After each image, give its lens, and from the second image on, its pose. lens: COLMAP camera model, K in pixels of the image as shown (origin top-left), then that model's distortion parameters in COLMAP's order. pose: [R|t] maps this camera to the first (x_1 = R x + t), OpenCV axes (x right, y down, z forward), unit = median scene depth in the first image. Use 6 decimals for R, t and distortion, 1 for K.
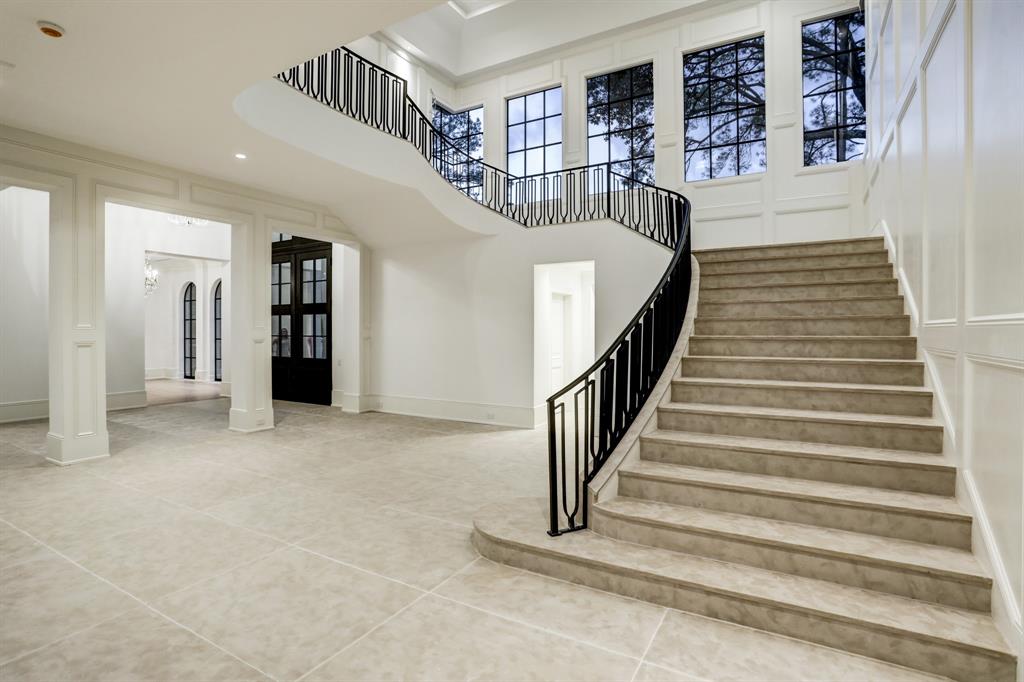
lens RADIAL K [[510.8, 0, 515.0], [0, 510.8, 336.1], [0, 0, 1]] dist [-0.043273, 0.000674]
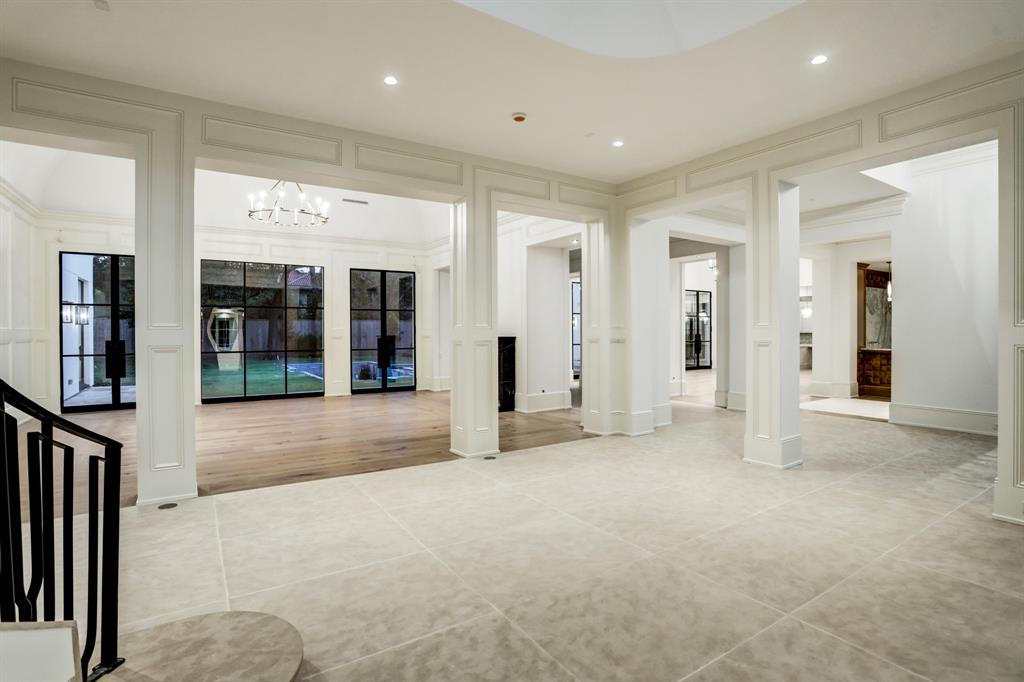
lens RADIAL K [[510.8, 0, 515.0], [0, 510.8, 336.1], [0, 0, 1]] dist [-0.043273, 0.000674]
pose [[-0.467102, 0.007174, -0.884174, 0.327463], [-0.003112, 0.999948, 0.009757, -0.009985], [0.884198, 0.007309, -0.467056, 1.519461]]
